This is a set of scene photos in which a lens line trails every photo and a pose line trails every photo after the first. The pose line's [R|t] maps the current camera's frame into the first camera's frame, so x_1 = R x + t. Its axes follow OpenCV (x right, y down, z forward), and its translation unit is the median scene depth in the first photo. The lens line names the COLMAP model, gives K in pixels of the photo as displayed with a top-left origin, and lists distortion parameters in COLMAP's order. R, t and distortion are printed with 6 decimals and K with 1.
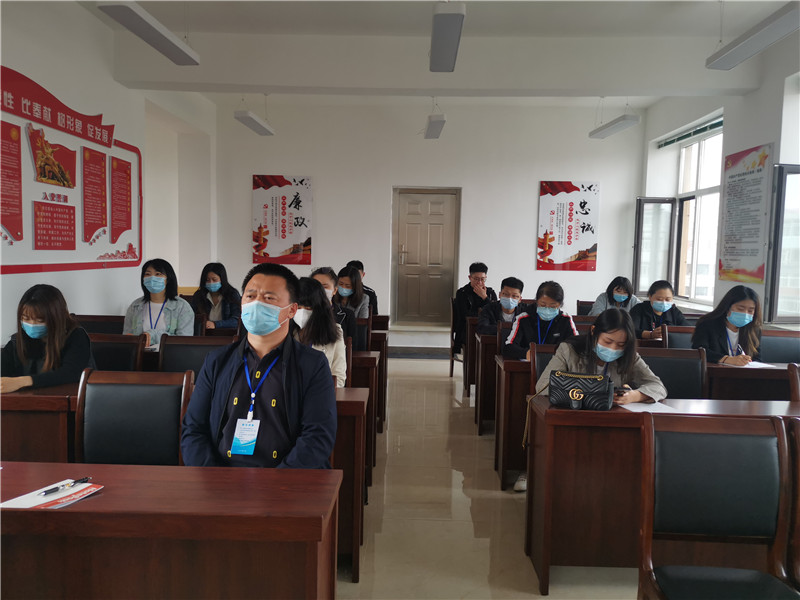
lens RADIAL K [[623.1, 0, 399.6], [0, 623.1, 298.1], [0, 0, 1]] dist [0.039344, -0.002941]
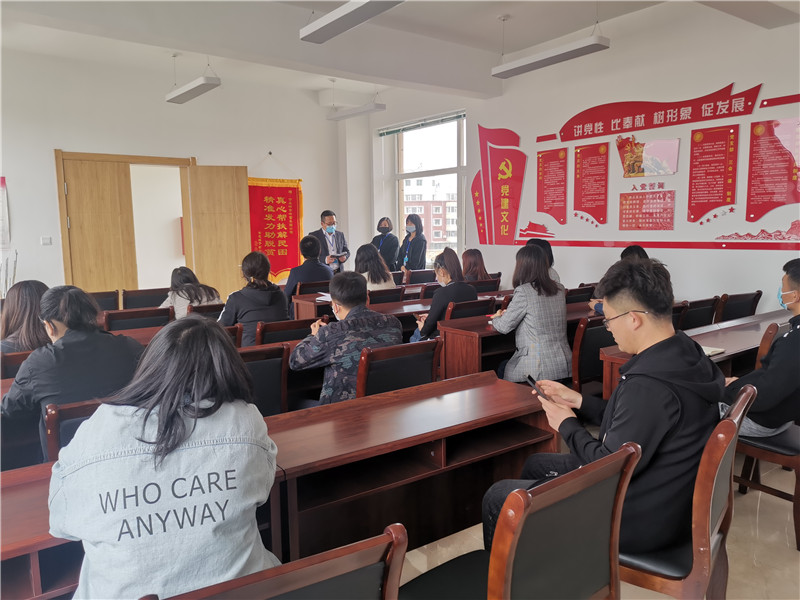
lens RADIAL K [[623.1, 0, 399.6], [0, 623.1, 298.1], [0, 0, 1]] dist [0.039344, -0.002941]
pose [[-0.785982, 0.056500, -0.615662, 0.563615], [-0.052939, 0.986008, 0.158071, -0.111154], [0.615978, 0.156833, -0.771994, 1.628812]]
